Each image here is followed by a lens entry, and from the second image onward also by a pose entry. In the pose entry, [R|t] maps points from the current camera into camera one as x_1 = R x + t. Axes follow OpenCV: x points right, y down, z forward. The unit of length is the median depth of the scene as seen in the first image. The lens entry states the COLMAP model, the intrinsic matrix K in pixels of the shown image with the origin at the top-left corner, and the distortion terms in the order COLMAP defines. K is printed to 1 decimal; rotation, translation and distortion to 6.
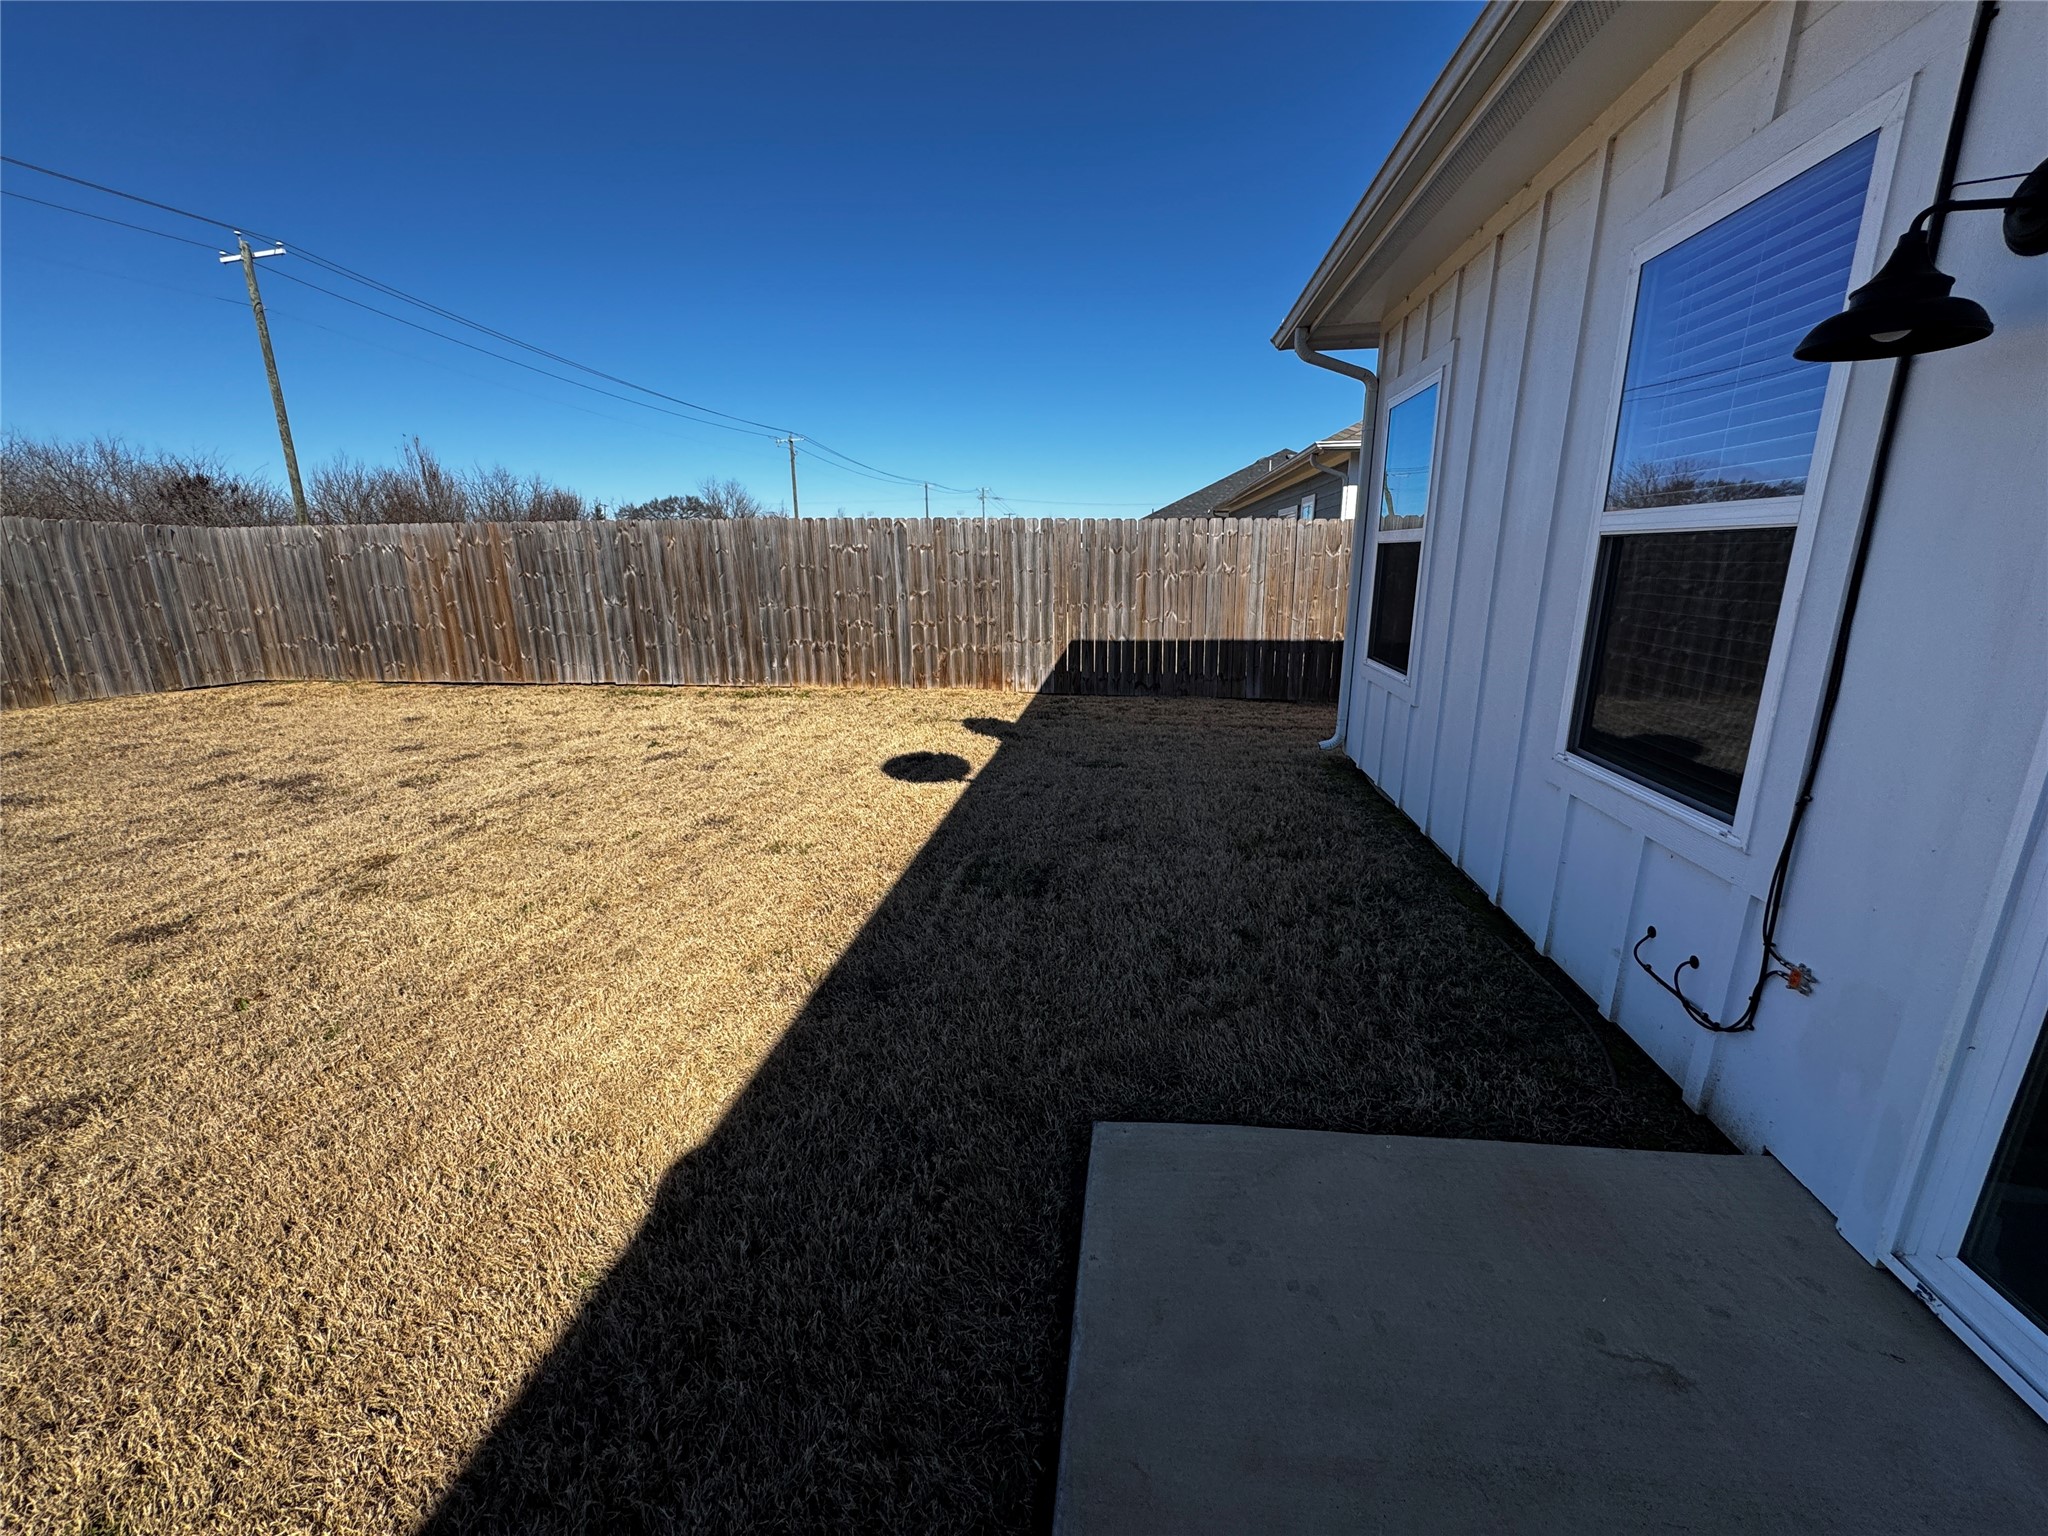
lens RADIAL K [[819.7, 0, 1021.1], [0, 819.7, 763.6], [0, 0, 1]] dist [-0.002784, 0.000724]
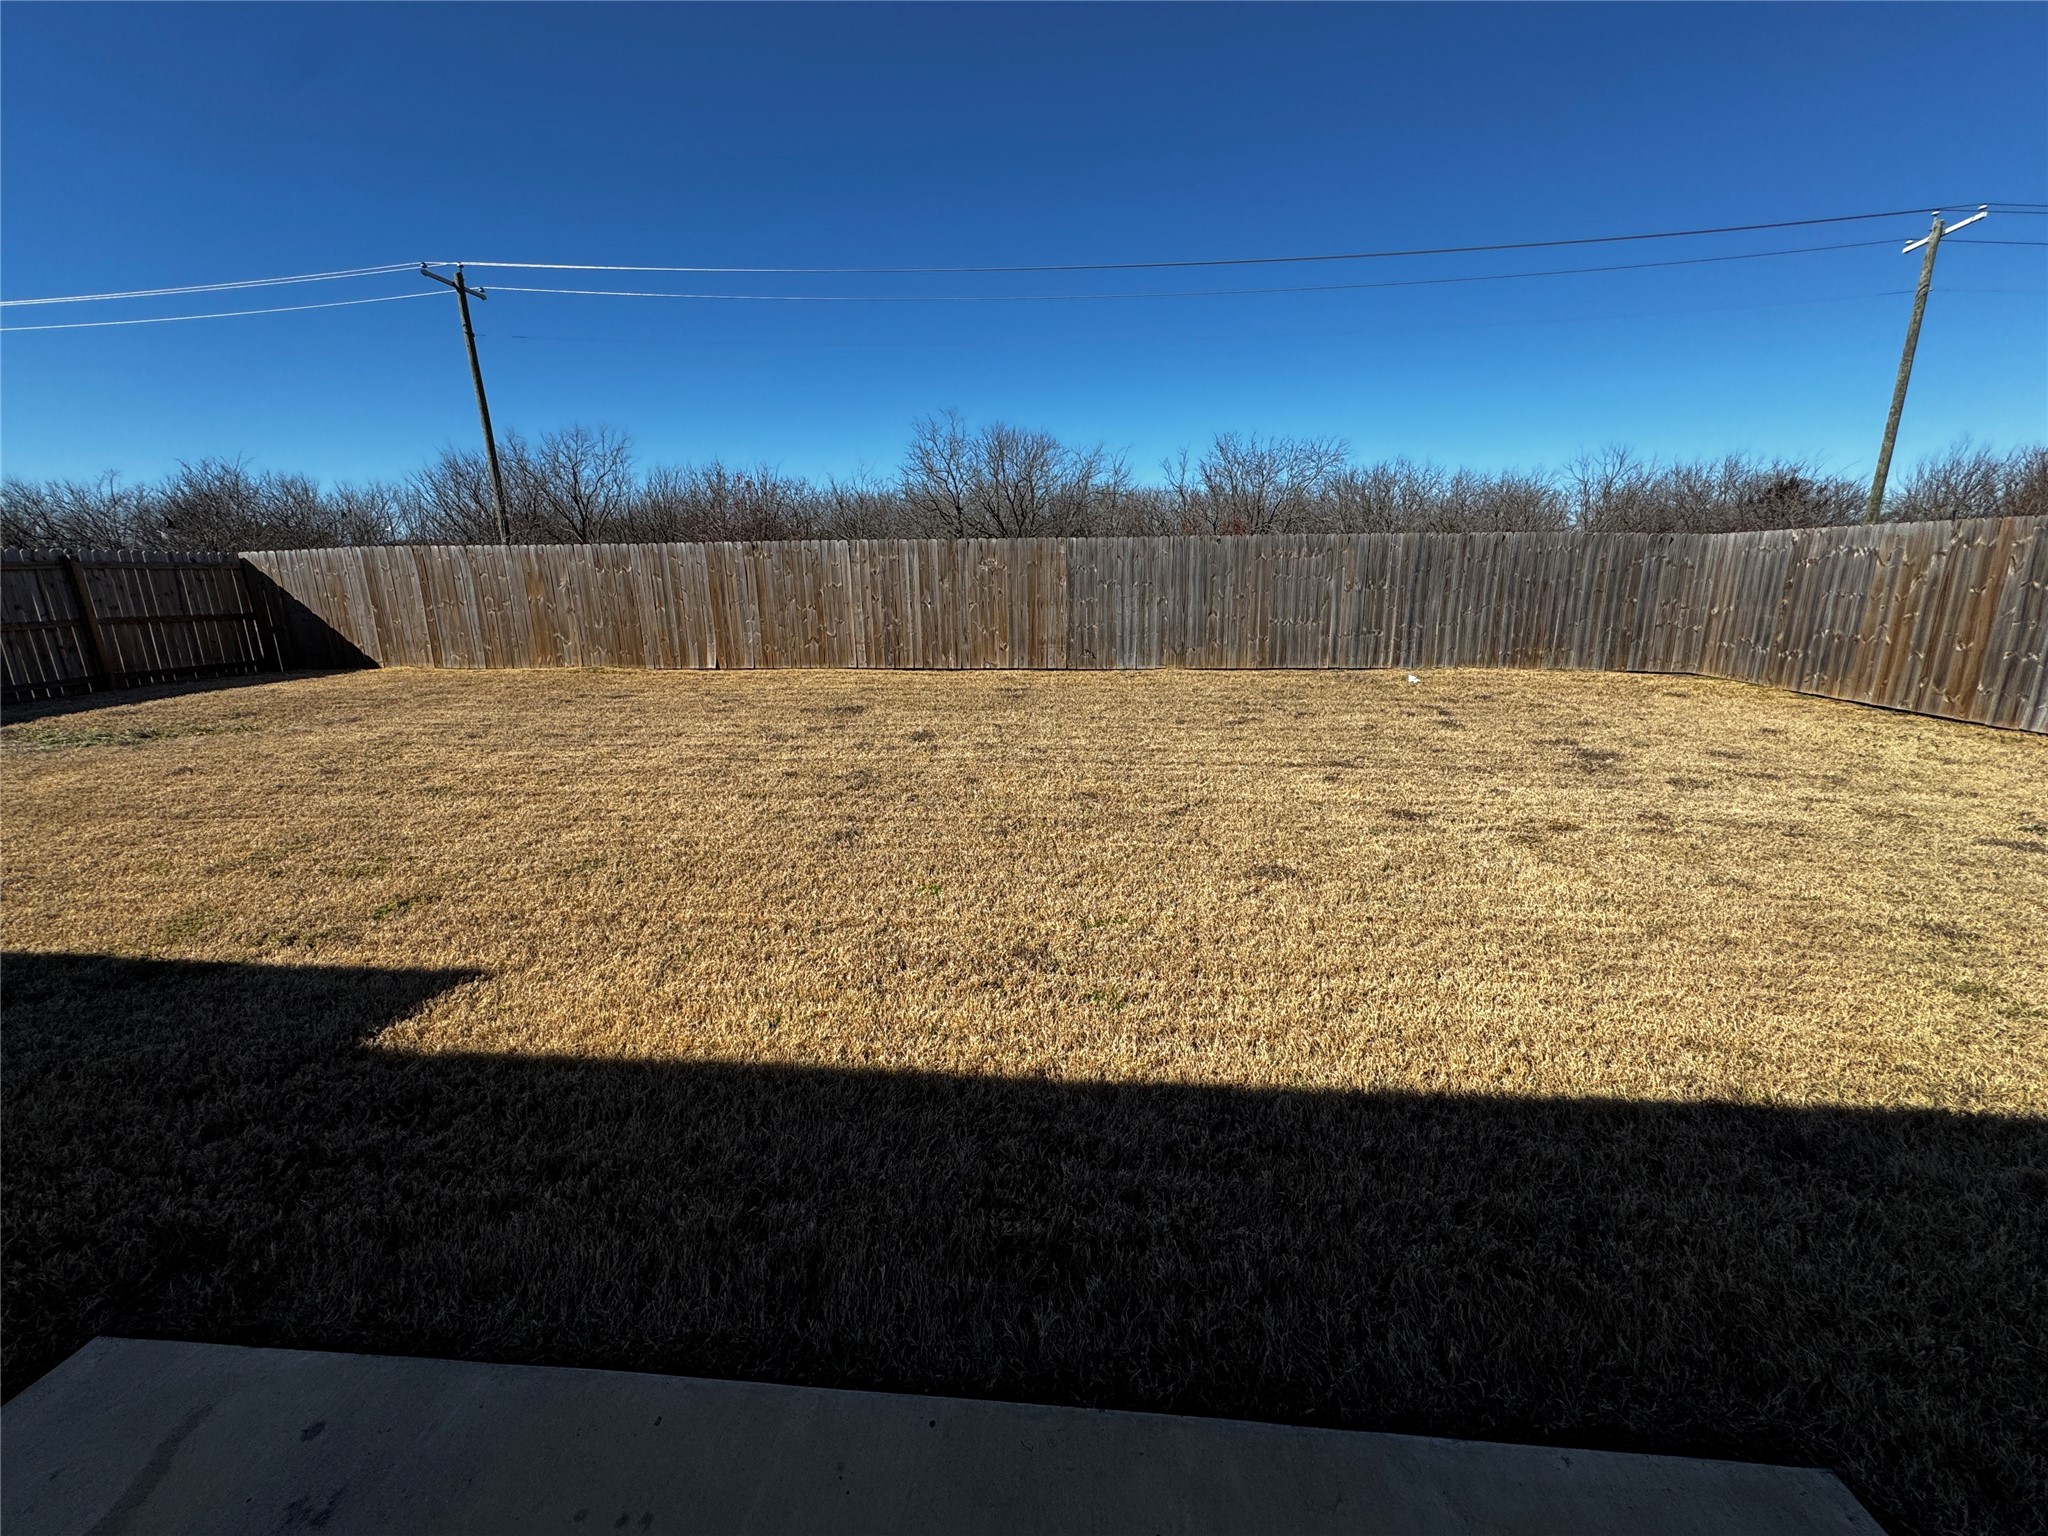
lens RADIAL K [[819.7, 0, 1028.8], [0, 819.7, 769.9], [0, 0, 1]] dist [-0.002784, 0.000724]
pose [[0.059262, 0.246786, -0.967256, 0.117513], [-0.238727, 0.944347, 0.226315, -0.016481], [0.969277, 0.217498, 0.114878, 0.043929]]
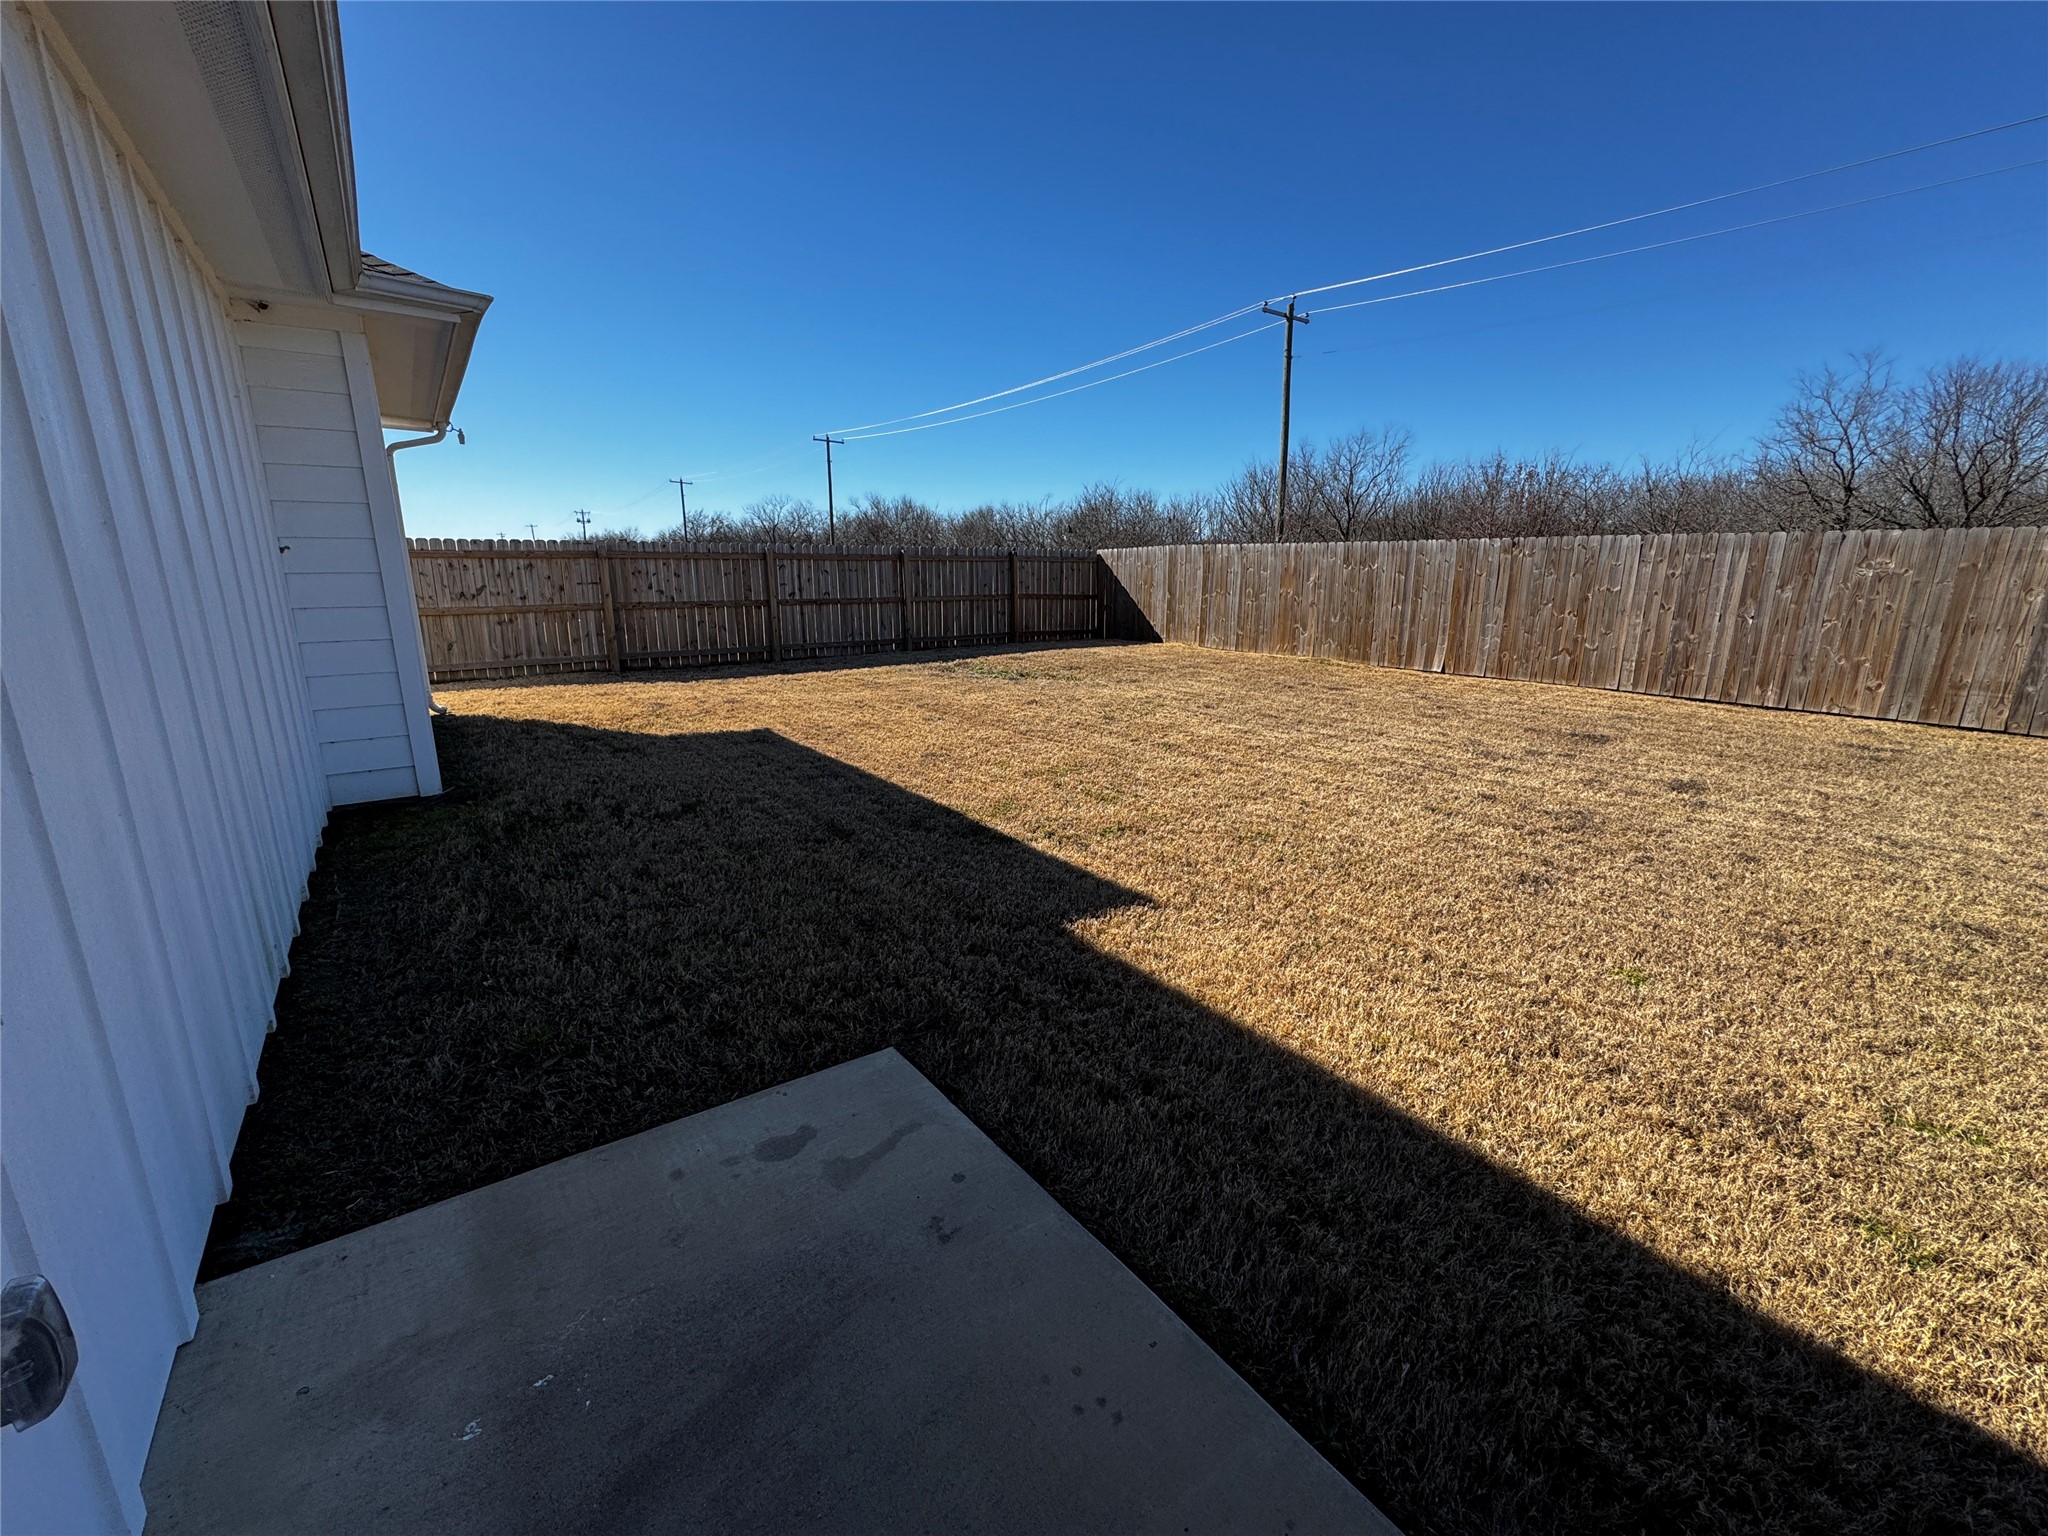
lens RADIAL K [[819.7, 0, 1021.3], [0, 819.7, 767.9], [0, 0, 1]] dist [-0.002784, 0.000724]
pose [[-0.709954, 0.171829, -0.682964, 0.108745], [-0.174970, 0.896334, 0.407396, -0.019306], [0.682166, 0.408730, -0.606291, 0.055607]]
